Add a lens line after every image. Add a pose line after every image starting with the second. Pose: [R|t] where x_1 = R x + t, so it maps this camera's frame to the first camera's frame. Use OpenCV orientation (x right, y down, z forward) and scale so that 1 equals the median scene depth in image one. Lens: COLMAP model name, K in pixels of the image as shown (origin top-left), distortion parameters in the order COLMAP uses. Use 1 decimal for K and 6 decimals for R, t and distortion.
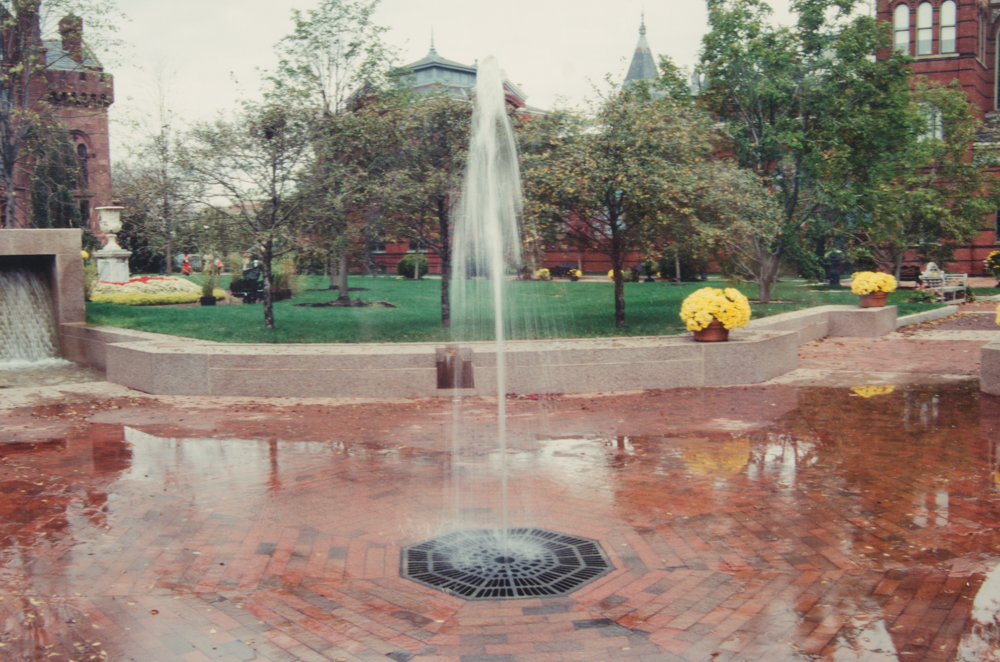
lens RADIAL K [[1423.6, 0, 503.1], [0, 1423.6, 334.1], [0, 0, 1]] dist [0.014523, 0.000000]
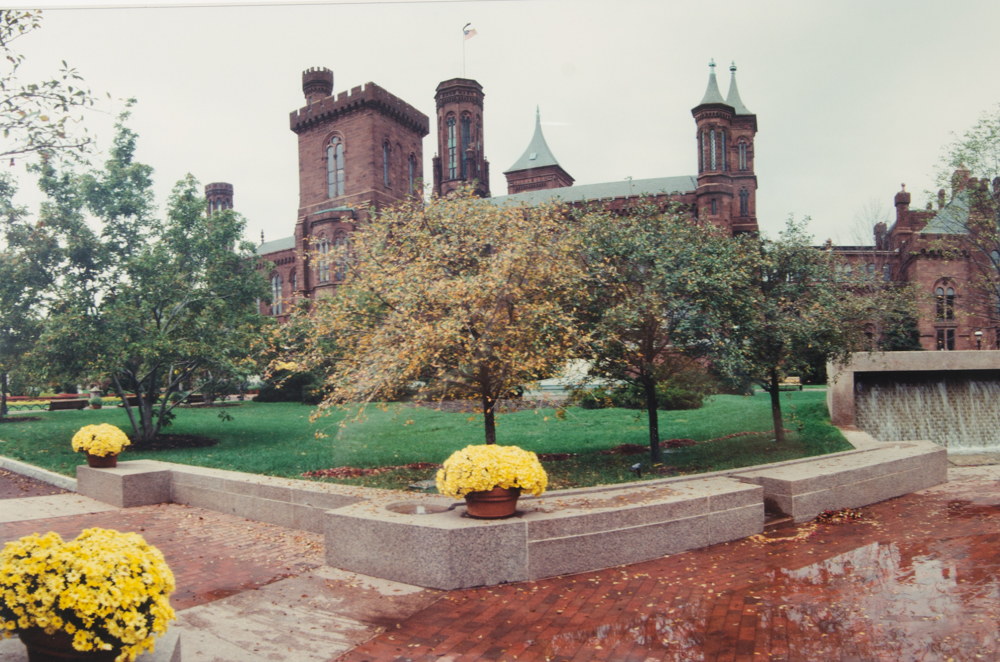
lens RADIAL K [[1423.6, 0, 498.6], [0, 1423.6, 338.3], [0, 0, 1]] dist [0.014523, 0.000000]
pose [[0.999783, 0.004202, 0.020401, -0.882765], [-0.002252, 0.995504, -0.094694, 0.048922], [-0.020707, 0.094627, 0.995297, -0.388433]]
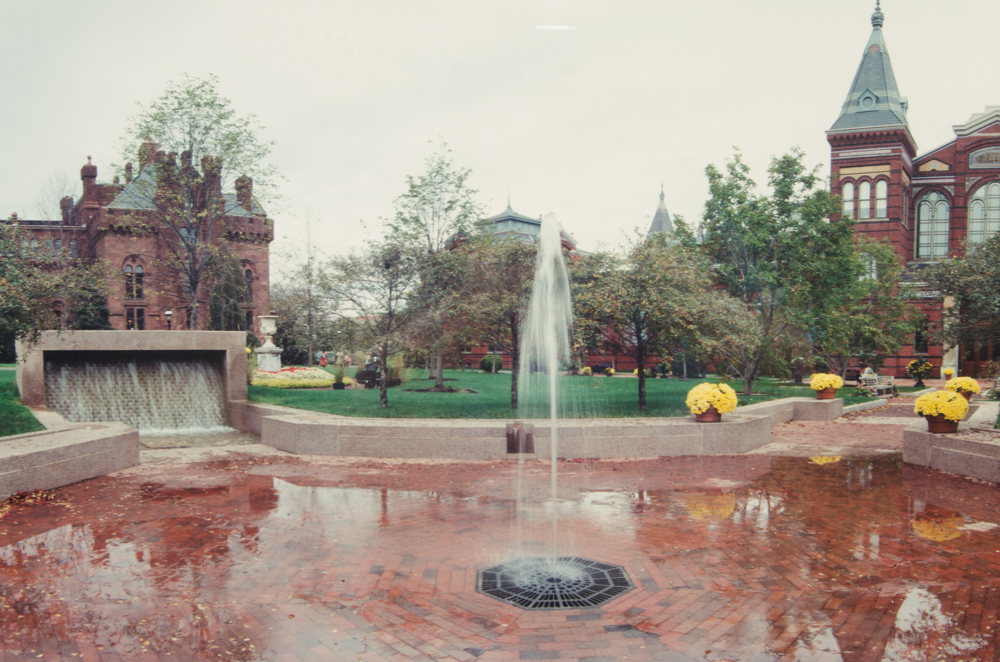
lens RADIAL K [[1423.6, 0, 504.2], [0, 1423.6, 335.8], [0, 0, 1]] dist [0.014523, 0.000000]
pose [[0.999643, 0.015742, 0.021593, -0.080761], [-0.015338, 0.999707, -0.018749, -0.048788], [-0.021882, 0.018411, 0.999591, -0.365501]]
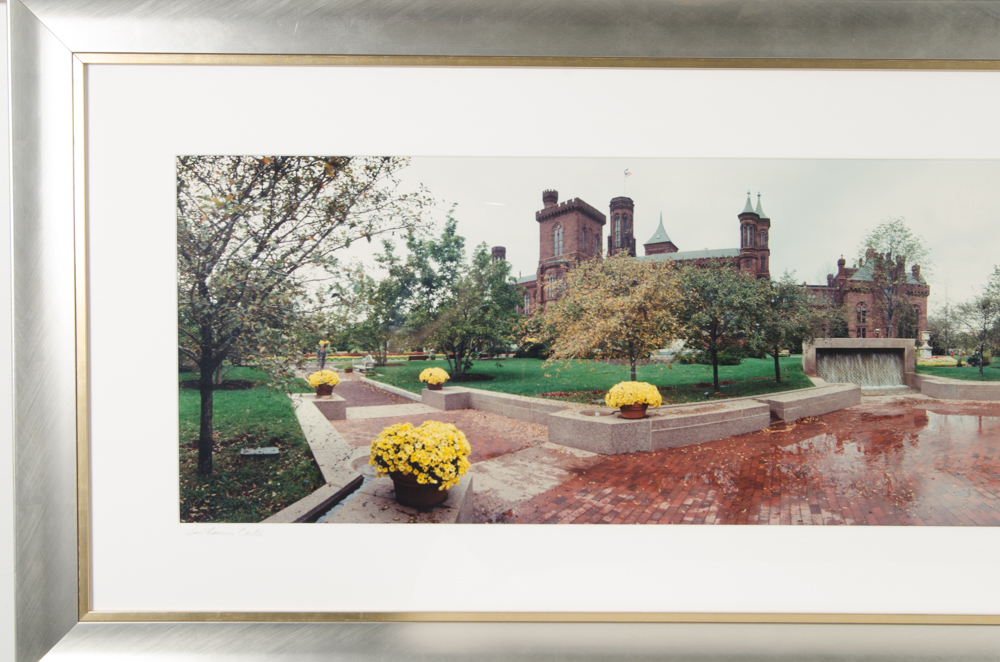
lens RADIAL K [[1423.6, 0, 501.1], [0, 1423.6, 321.8], [0, 0, 1]] dist [0.014523, 0.000000]
pose [[0.997751, 0.022827, 0.063025, -1.308640], [-0.016972, 0.995623, -0.091909, 0.167553], [-0.064847, 0.090633, 0.993771, -1.774885]]
